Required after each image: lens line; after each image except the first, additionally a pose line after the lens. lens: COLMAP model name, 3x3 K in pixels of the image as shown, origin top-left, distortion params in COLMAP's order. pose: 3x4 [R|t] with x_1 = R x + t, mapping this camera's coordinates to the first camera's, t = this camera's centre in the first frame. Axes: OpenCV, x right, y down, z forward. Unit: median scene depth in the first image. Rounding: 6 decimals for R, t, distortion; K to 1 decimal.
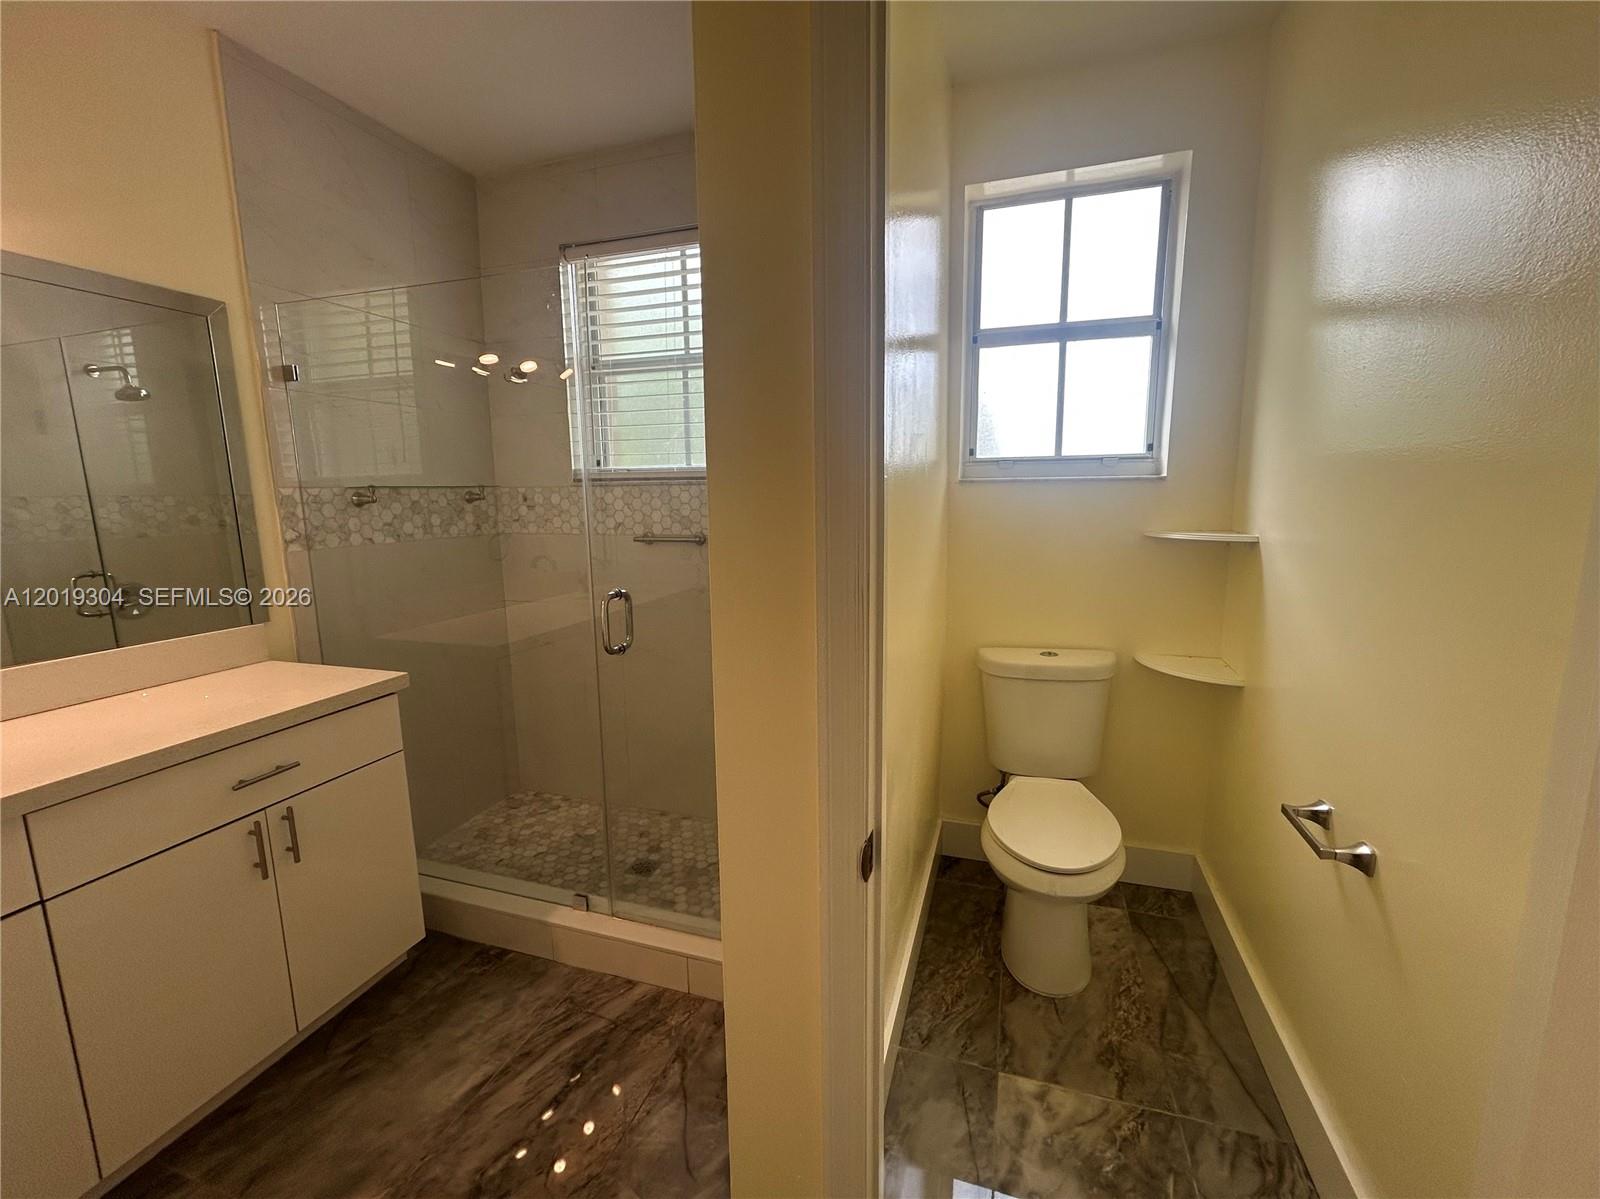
lens RADIAL K [[673.2, 0, 802.8], [0, 673.2, 597.3], [0, 0, 1]] dist [0.000535, 0.000532]
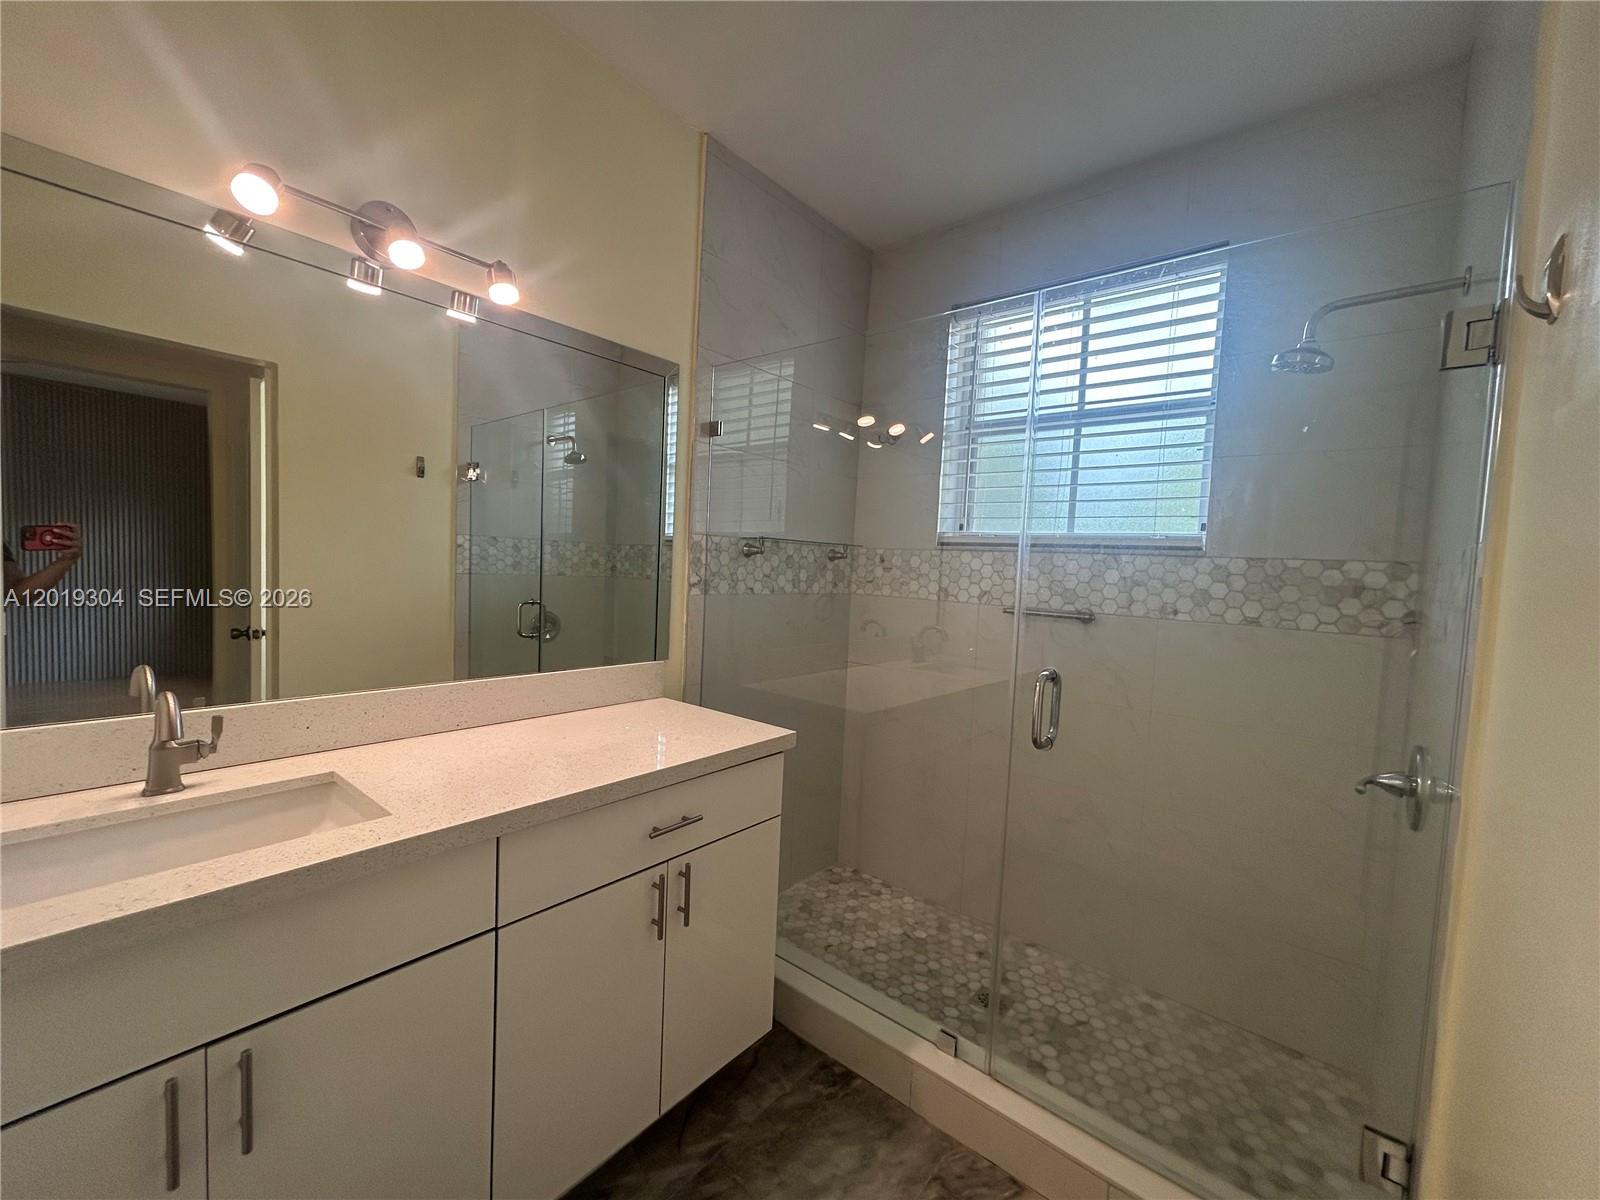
lens RADIAL K [[638.3, 0, 797.3], [0, 638.3, 599.8], [0, 0, 1]] dist [0.002394, 0.000467]
pose [[0.928944, 0.075660, -0.362405, -0.210318], [-0.115071, 0.989416, -0.088396, 0.007017], [0.351882, 0.123817, 0.927819, 0.119681]]
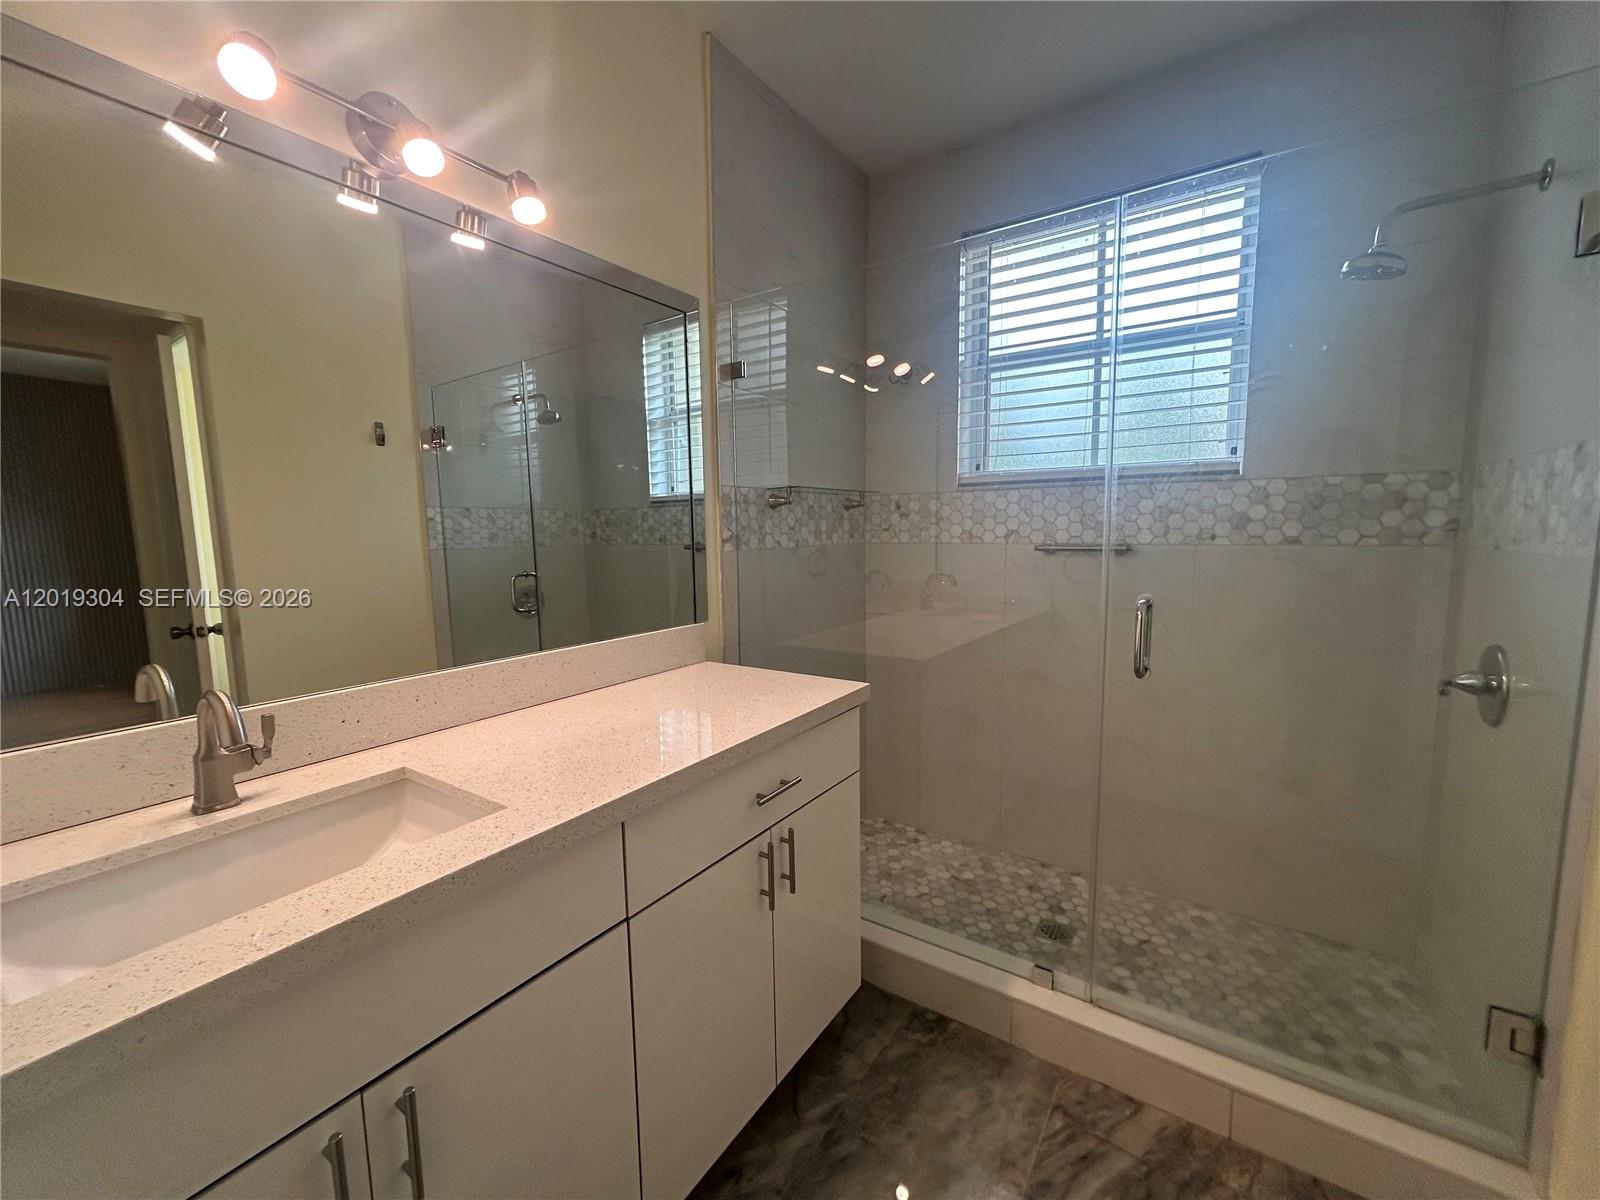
lens RADIAL K [[636.2, 0, 789.6], [0, 636.2, 599.8], [0, 0, 1]] dist [0.001959, 0.000524]
pose [[0.961386, 0.029517, -0.273616, -0.348670], [-0.041577, 0.998398, -0.038384, 0.028662], [0.272045, 0.048278, 0.961073, 0.118878]]
